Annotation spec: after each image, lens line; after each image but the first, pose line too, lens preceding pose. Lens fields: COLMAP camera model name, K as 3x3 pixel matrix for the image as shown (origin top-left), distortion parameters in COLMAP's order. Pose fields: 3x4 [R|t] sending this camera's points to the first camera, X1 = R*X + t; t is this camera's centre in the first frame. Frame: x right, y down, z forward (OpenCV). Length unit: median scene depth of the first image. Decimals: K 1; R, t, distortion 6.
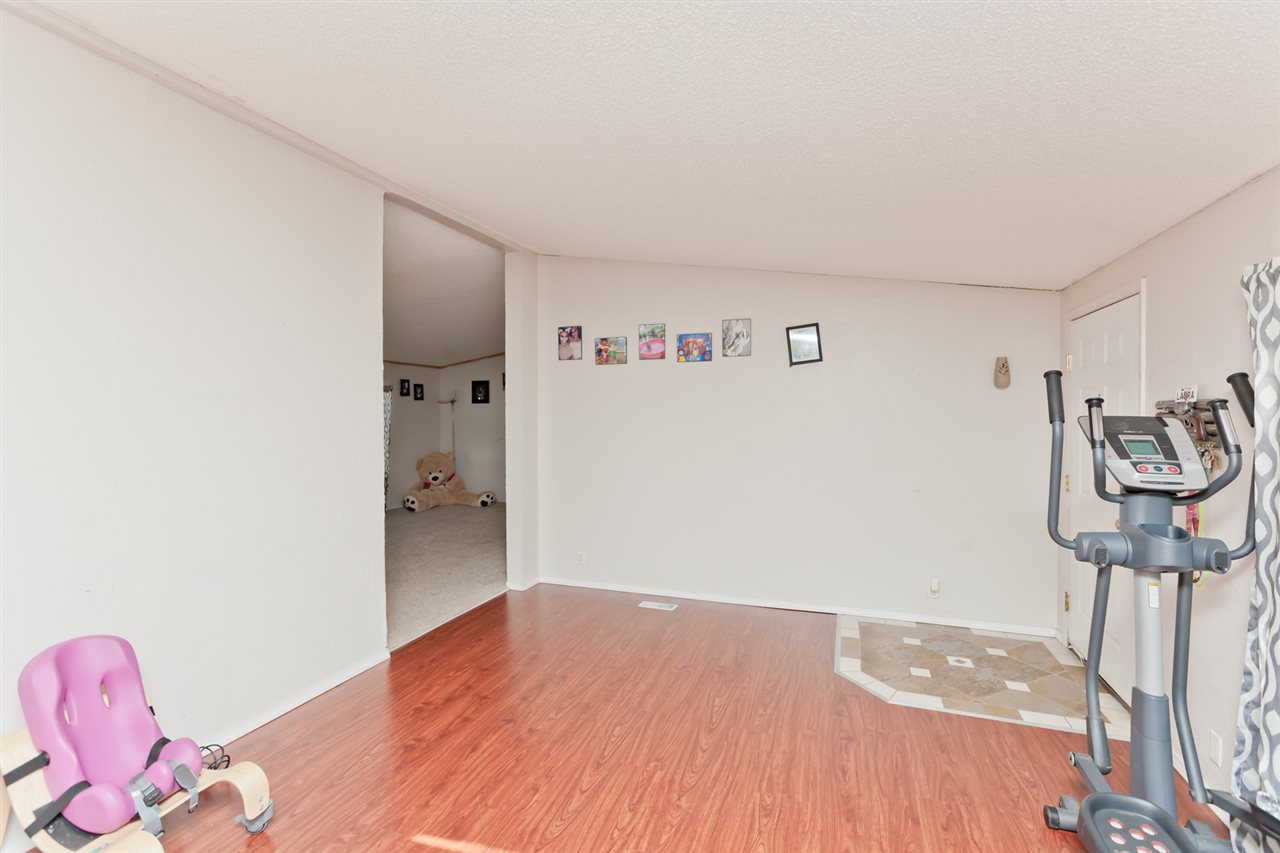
lens RADIAL K [[576.5, 0, 642.6], [0, 576.5, 414.0], [0, 0, 1]] dist [-0.000989, -0.000123]
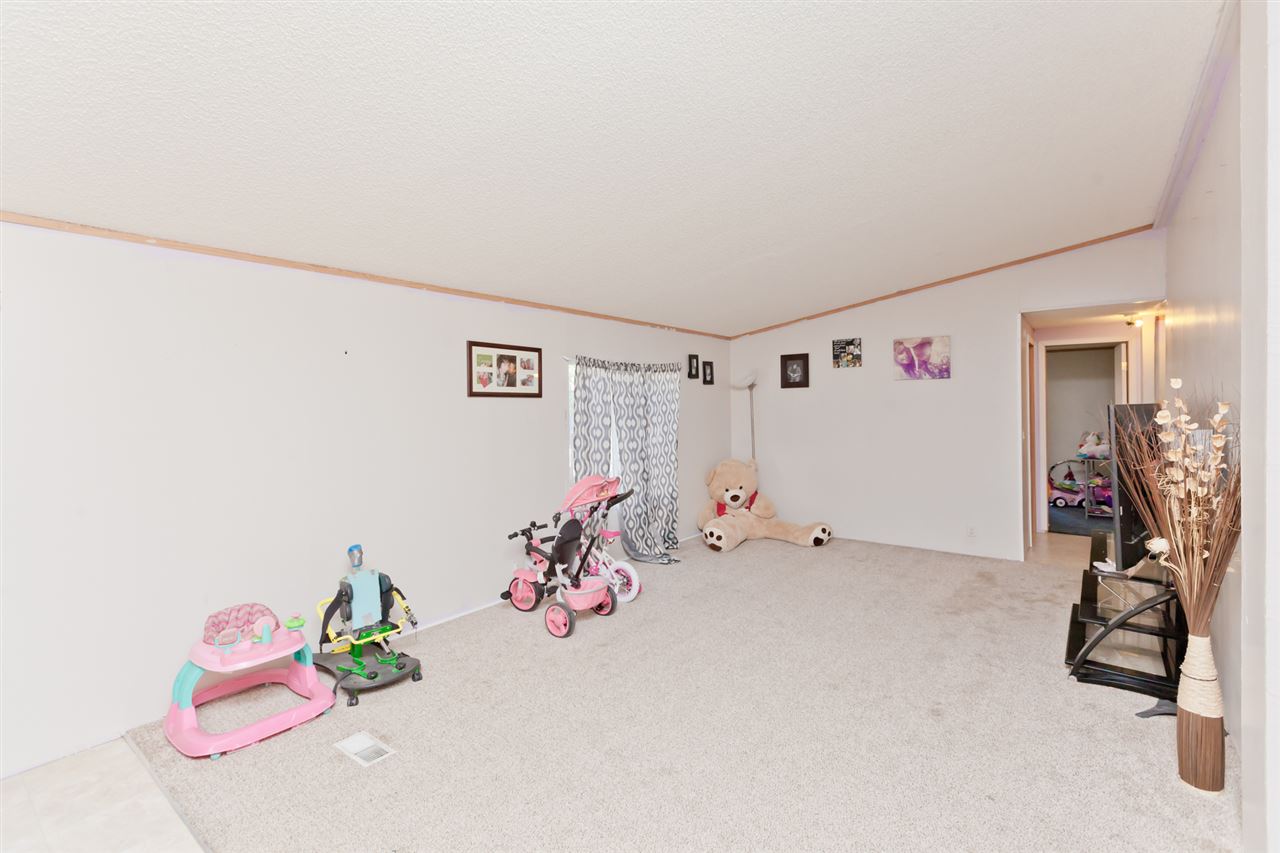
lens RADIAL K [[577.8, 0, 644.0], [0, 577.8, 410.1], [0, 0, 1]] dist [-0.000635, -0.000318]
pose [[0.949796, -0.005895, -0.312815, -0.507103], [0.008618, 0.999936, 0.007324, 0.002581], [0.312752, -0.009652, 0.949786, 0.642996]]
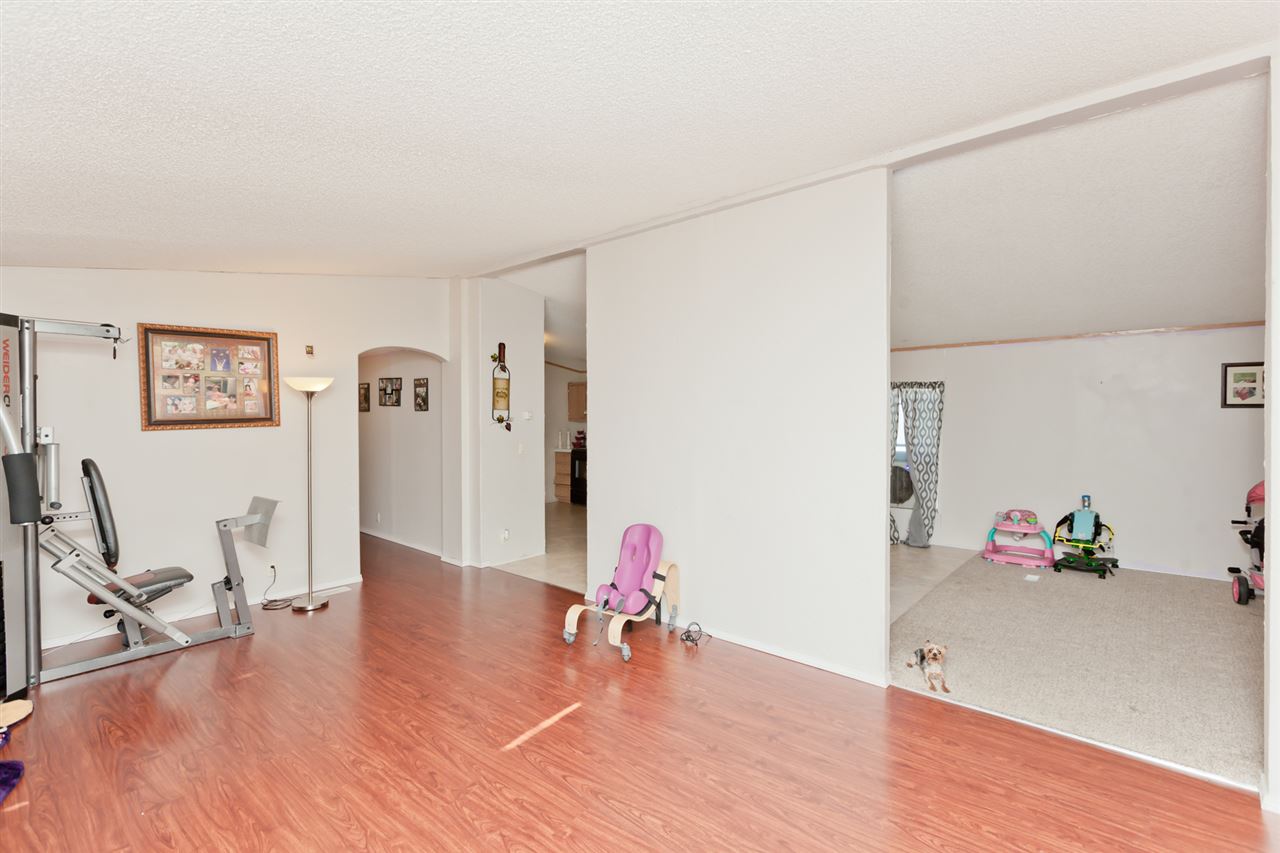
lens RADIAL K [[578.0, 0, 640.0], [0, 578.0, 426.5], [0, 0, 1]] dist [-0.001976, -0.000526]
pose [[-0.360539, 0.017667, -0.932577, 0.409240], [-0.001907, 0.999805, 0.019678, 0.001881], [0.932742, 0.008873, -0.360435, 0.758719]]
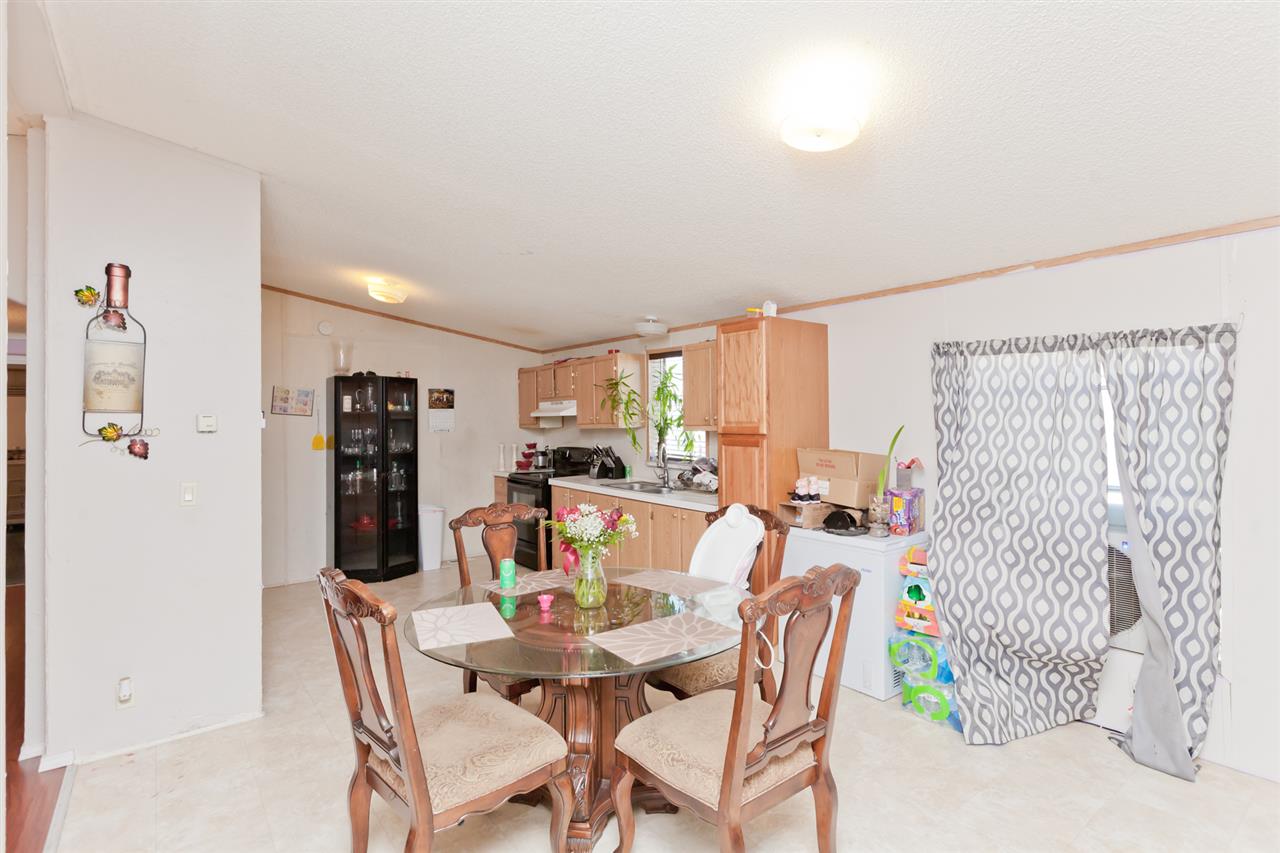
lens RADIAL K [[626.9, 0, 644.1], [0, 626.9, 414.8], [0, 0, 1]] dist [-0.001306, 0.000033]
pose [[-0.531996, 0.001981, -0.846744, -0.433747], [0.006868, 0.999974, -0.001976, -0.001846], [0.846719, -0.006867, -0.531996, 0.790719]]
